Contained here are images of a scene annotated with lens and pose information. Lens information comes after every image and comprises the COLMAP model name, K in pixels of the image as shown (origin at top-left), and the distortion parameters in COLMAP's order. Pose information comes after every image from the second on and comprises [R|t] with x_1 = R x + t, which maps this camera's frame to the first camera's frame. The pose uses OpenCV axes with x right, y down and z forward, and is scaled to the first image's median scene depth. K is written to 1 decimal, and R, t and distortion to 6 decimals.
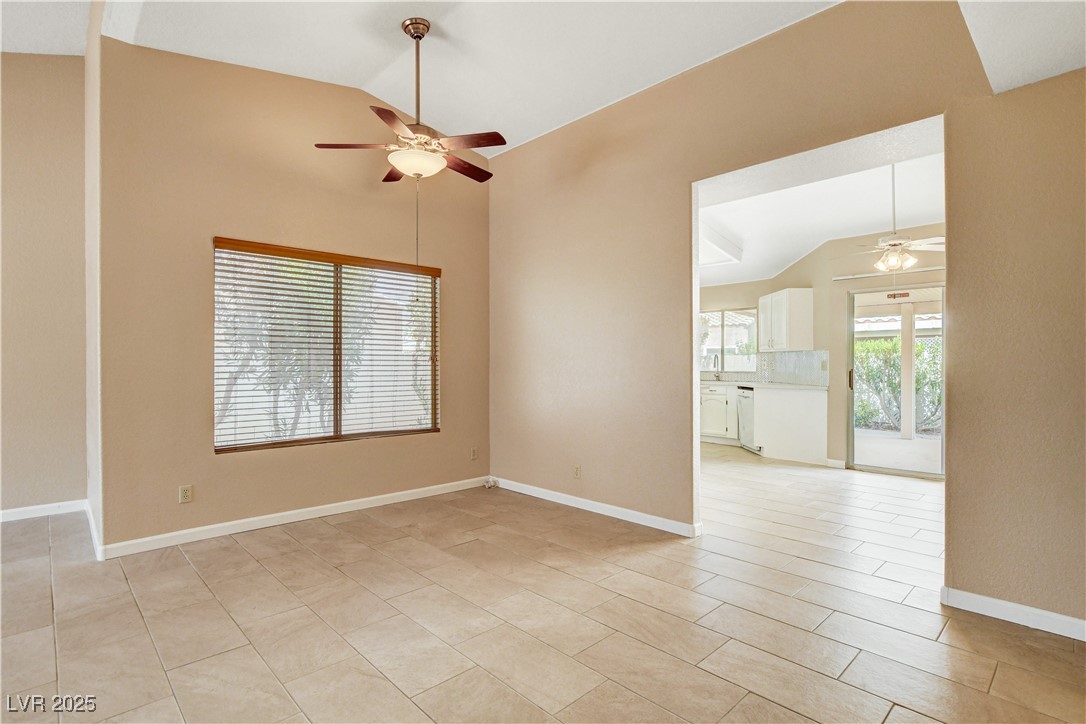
lens RADIAL K [[533.0, 0, 540.8], [0, 533.0, 360.6], [0, 0, 1]] dist [-0.035371, 0.029358]
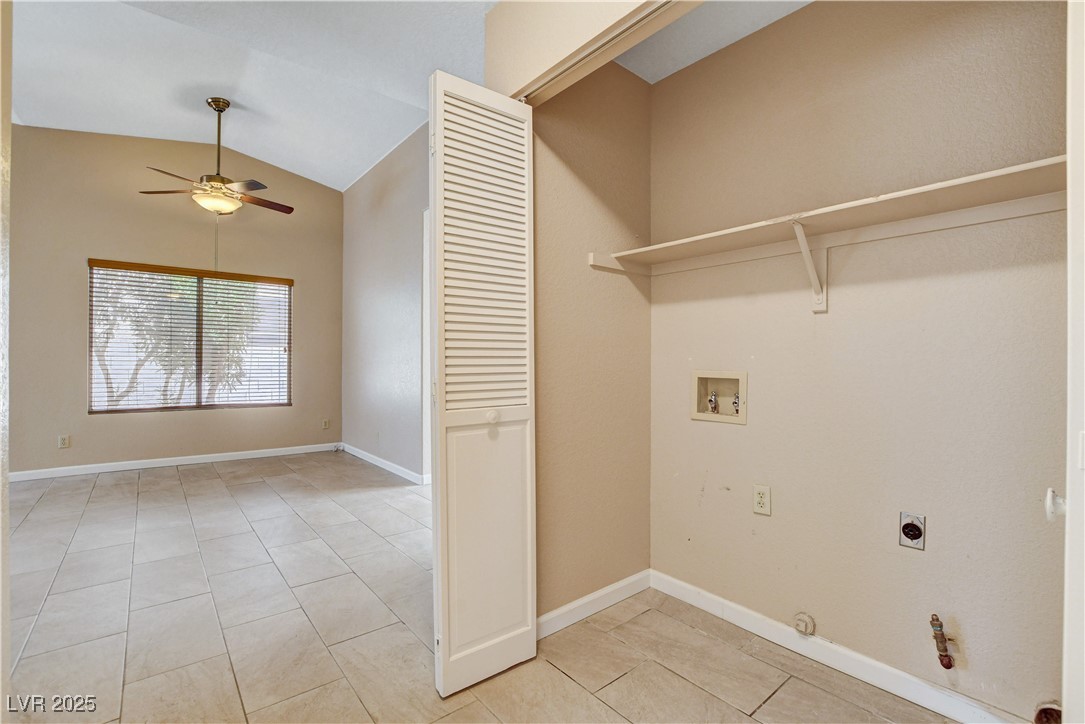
lens RADIAL K [[483.7, 0, 542.5], [0, 483.7, 362.0], [0, 0, 1]] dist [-0.040243, 0.015799]
pose [[0.996887, 0.006235, -0.078595, 0.573346], [-0.006133, 0.999980, 0.001538, 0.024818], [0.078603, -0.001051, 0.996905, -0.126684]]
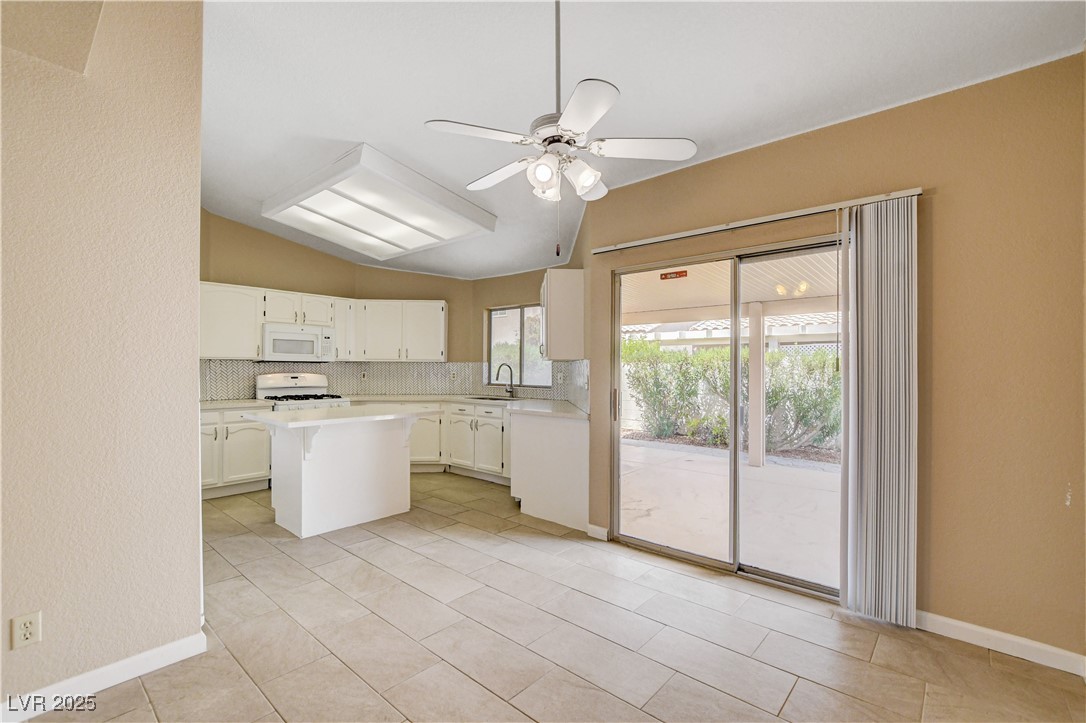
lens RADIAL K [[484.2, 0, 543.0], [0, 484.2, 361.5], [0, 0, 1]] dist [-0.040243, 0.015799]
pose [[0.996320, 0.008861, 0.085250, 0.617663], [-0.008559, 0.999956, -0.003907, -0.022157], [-0.085281, 0.003163, 0.996352, 0.571185]]
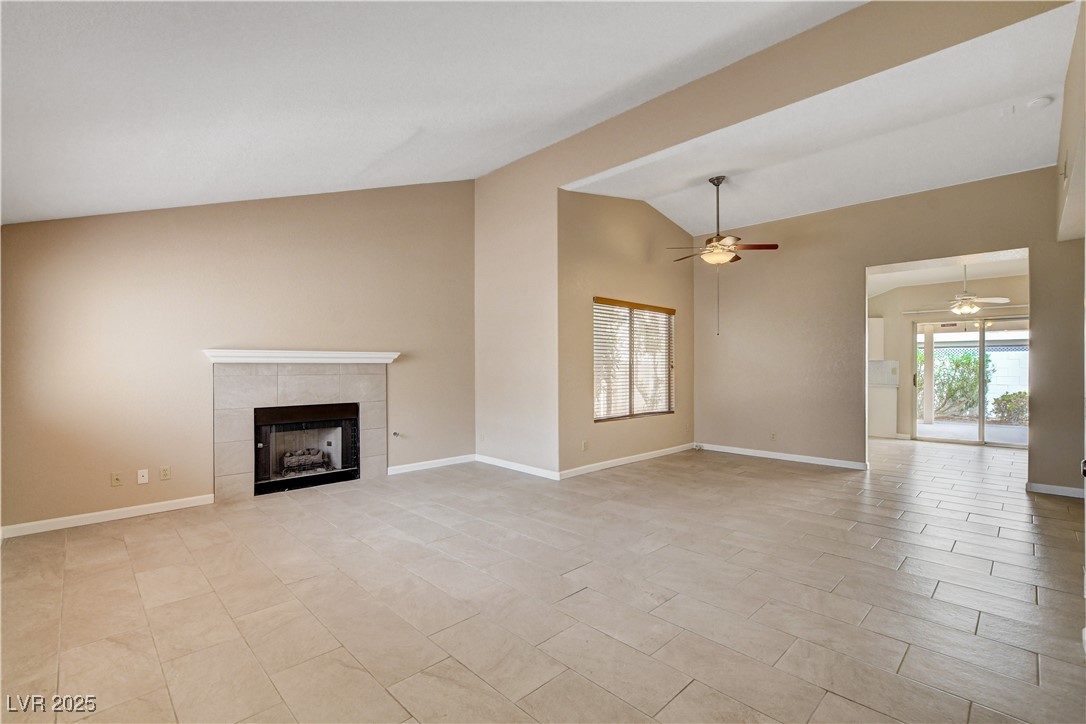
lens RADIAL K [[484.2, 0, 543.0], [0, 484.2, 362.0], [0, 0, 1]] dist [-0.040243, 0.015799]
pose [[0.999981, 0.001391, 0.006066, -0.662498], [-0.001364, 0.999989, -0.004539, -0.011645], [-0.006072, 0.004530, 0.999971, -0.477509]]
